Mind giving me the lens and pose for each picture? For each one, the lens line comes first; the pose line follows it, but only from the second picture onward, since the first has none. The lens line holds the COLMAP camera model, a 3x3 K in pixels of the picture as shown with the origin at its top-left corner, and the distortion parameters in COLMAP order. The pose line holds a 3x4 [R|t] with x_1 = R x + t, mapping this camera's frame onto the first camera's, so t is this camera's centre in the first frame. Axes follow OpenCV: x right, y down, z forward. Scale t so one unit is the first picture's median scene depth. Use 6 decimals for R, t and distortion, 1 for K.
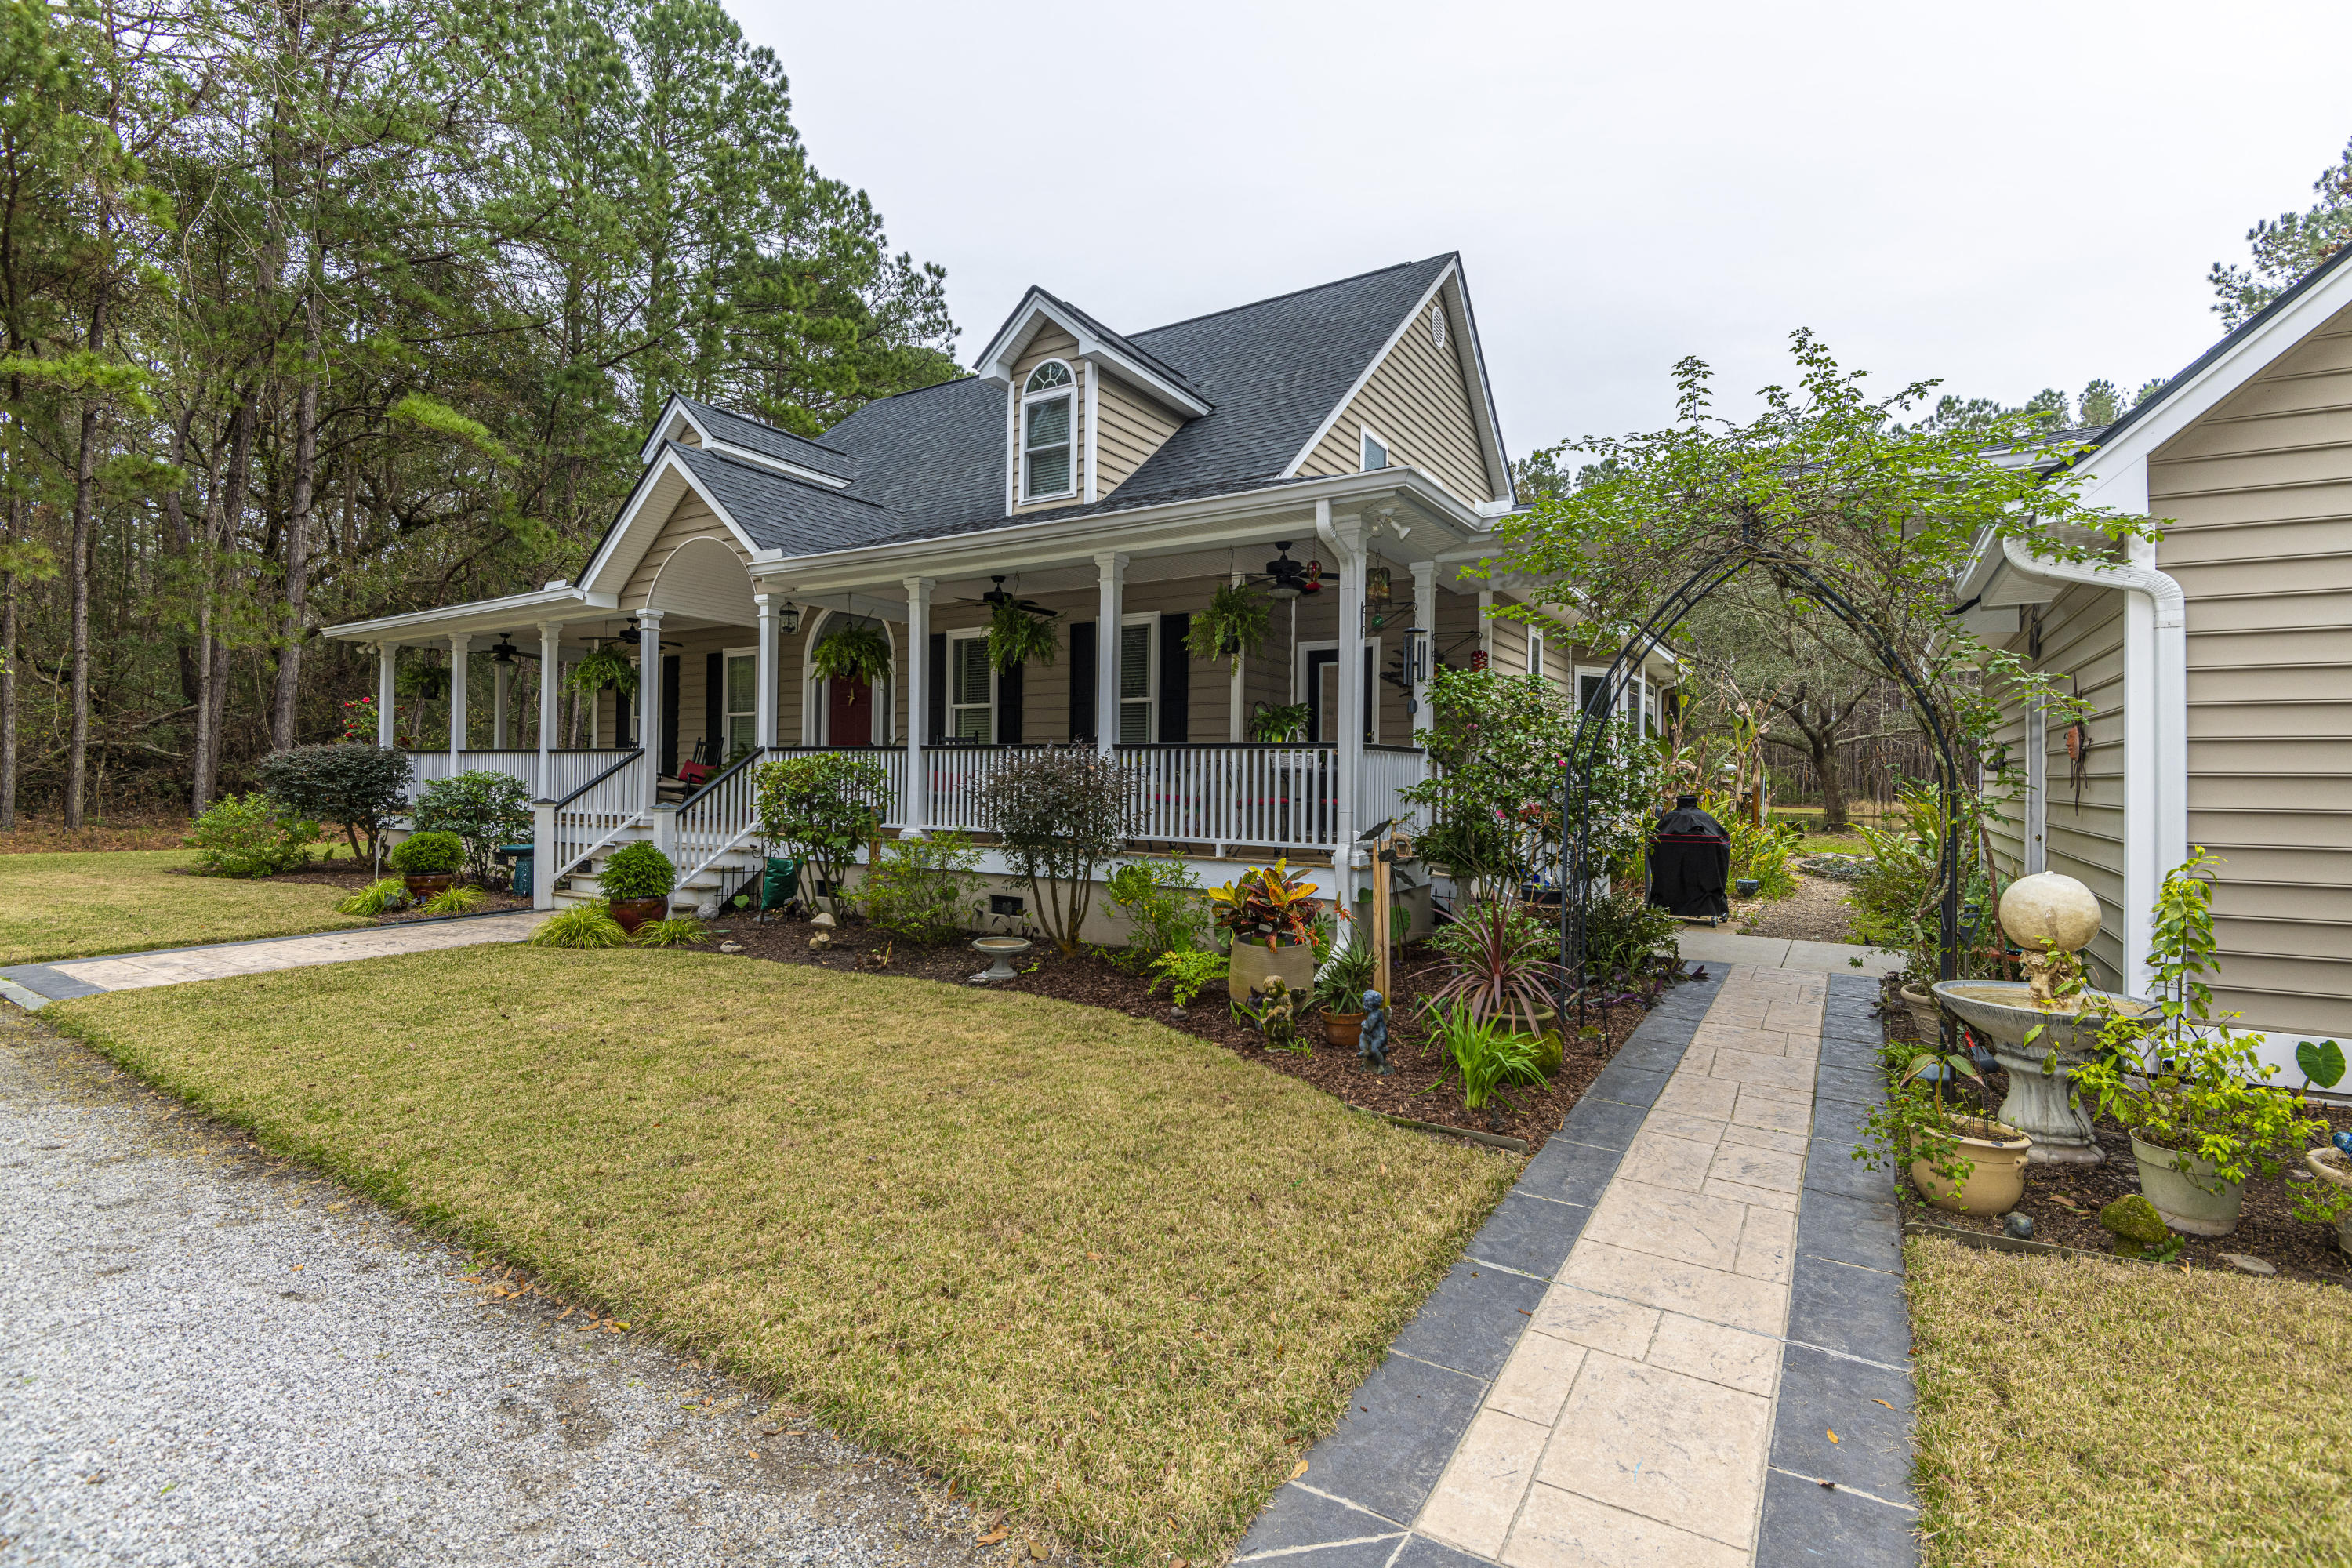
lens RADIAL K [[1065.7, 0, 1163.5], [0, 1065.7, 781.6], [0, 0, 1]] dist [0.019926, -0.017766]
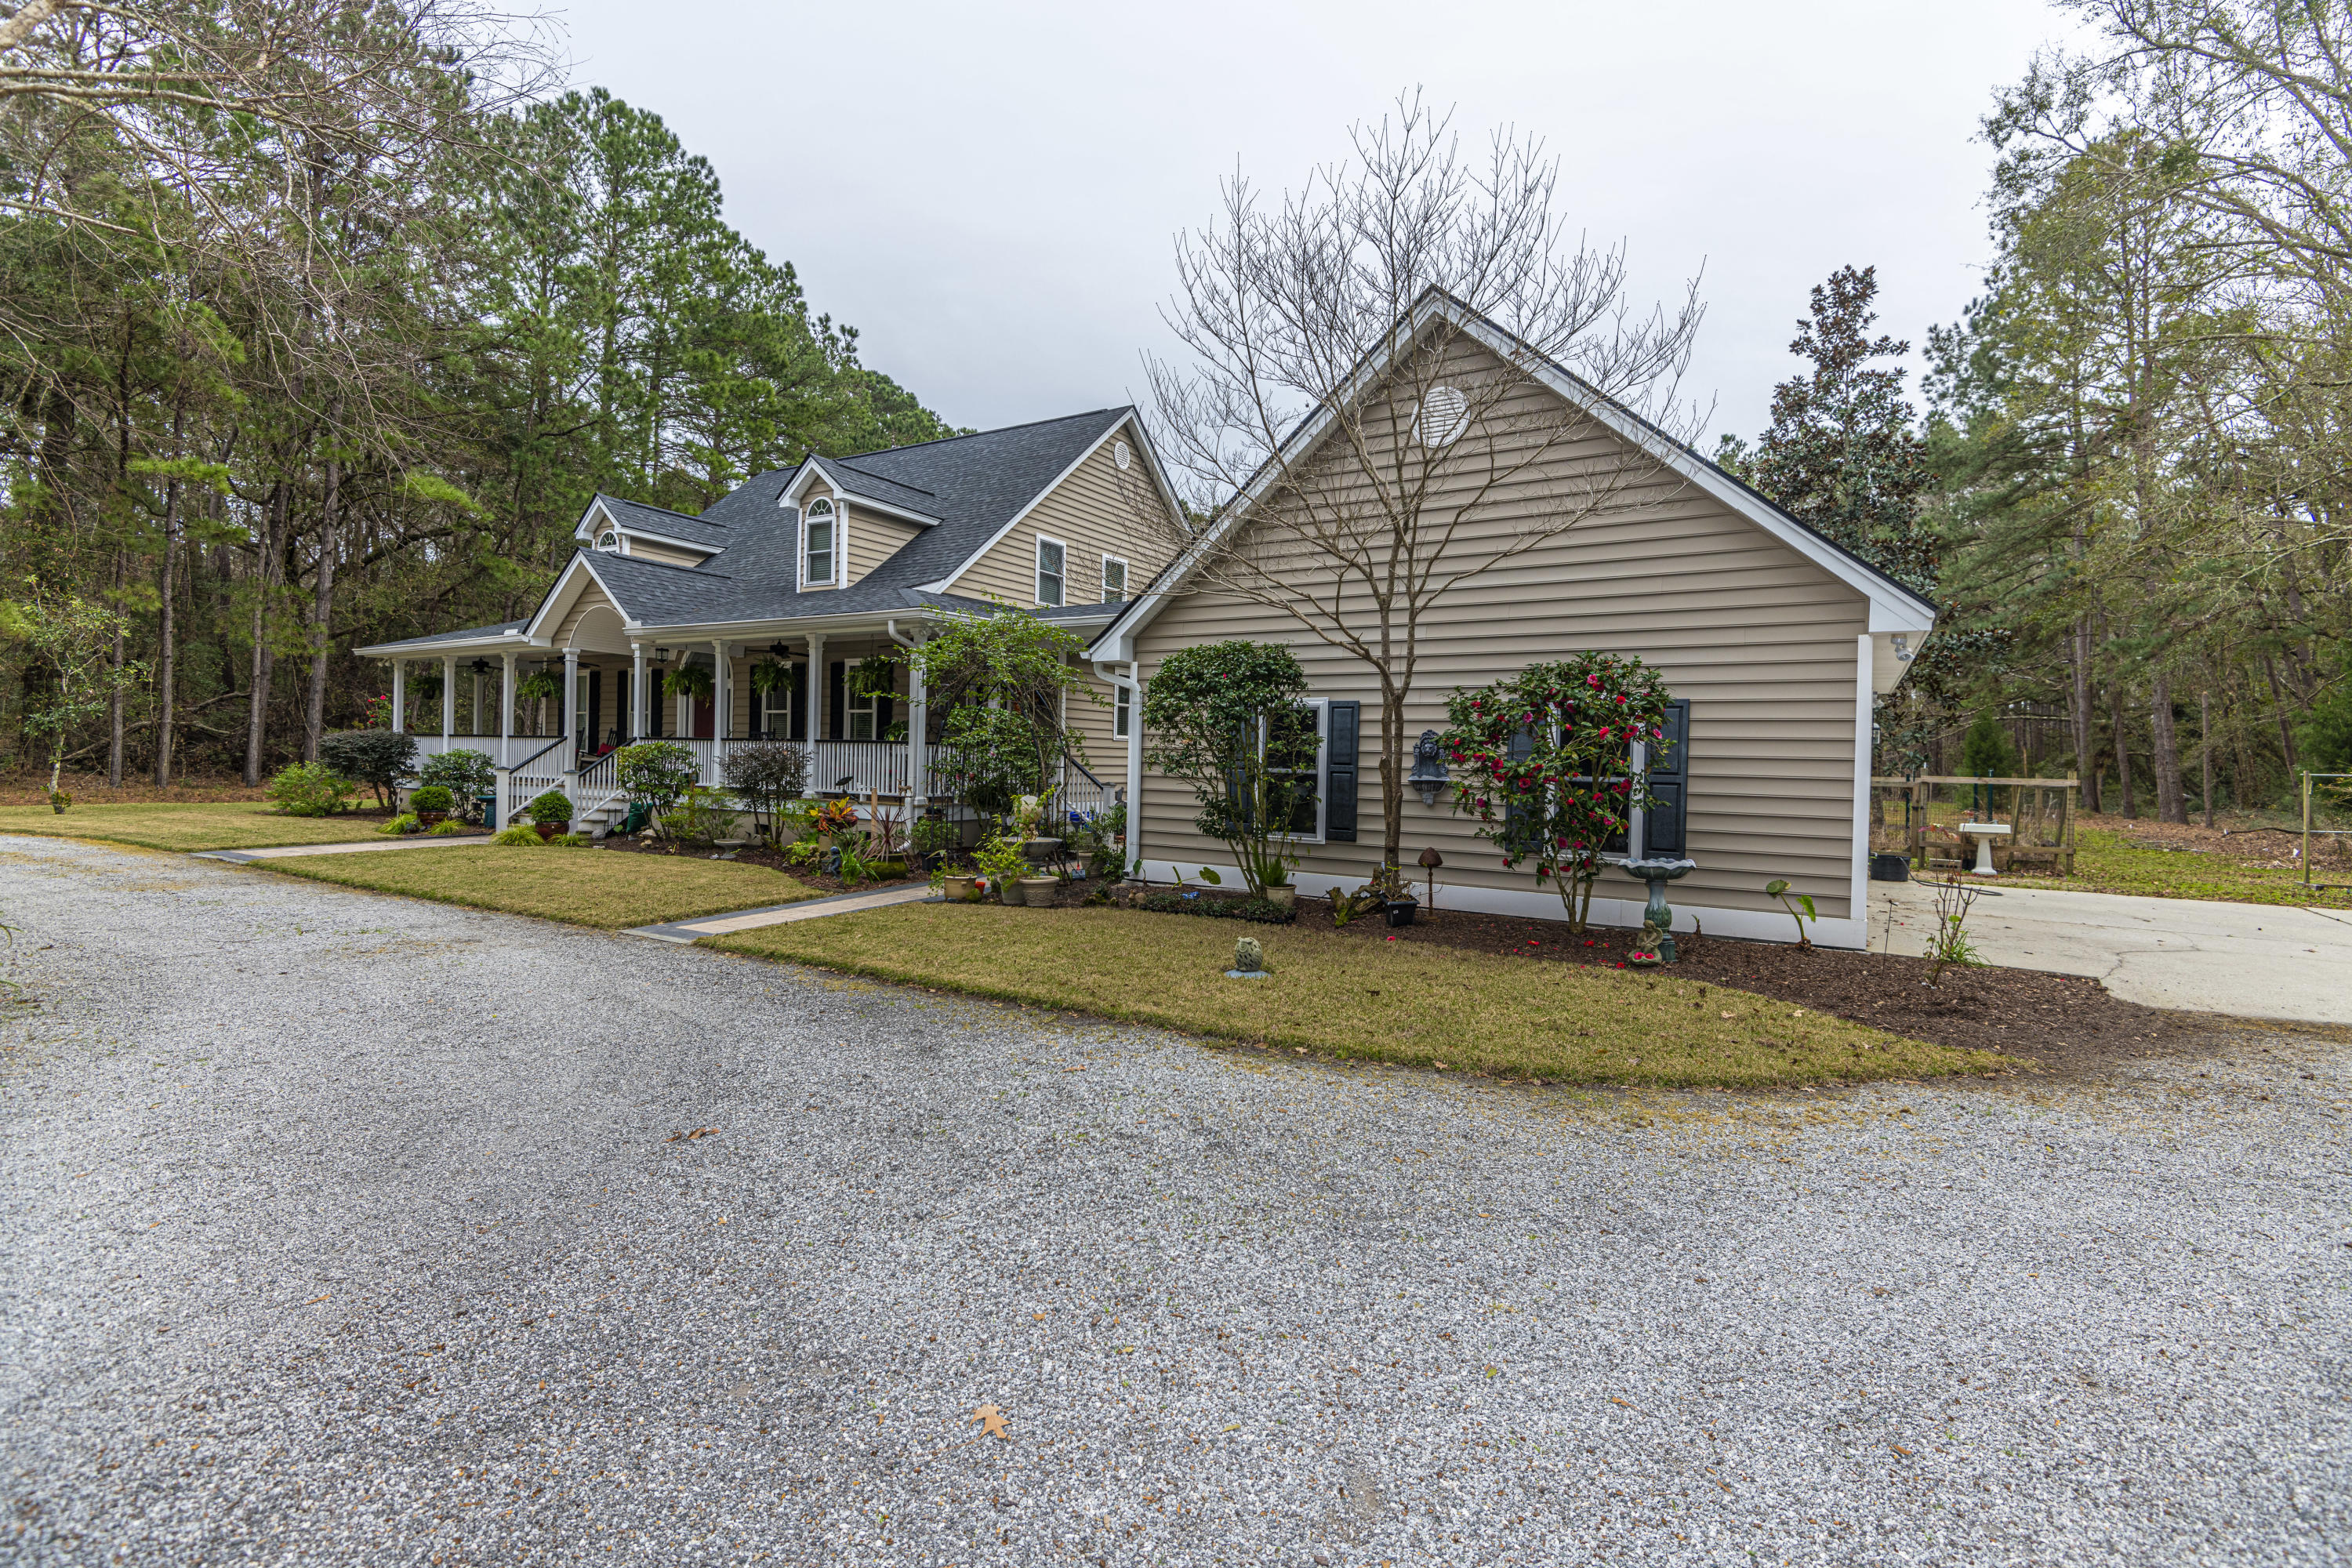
lens RADIAL K [[1065.7, 0, 1173.1], [0, 1065.7, 783.4], [0, 0, 1]] dist [0.019926, -0.017766]
pose [[0.999833, 0.010454, 0.014980, 0.382849], [-0.010747, 0.999750, 0.019623, -0.002096], [-0.014771, -0.019781, 0.999695, -0.591268]]
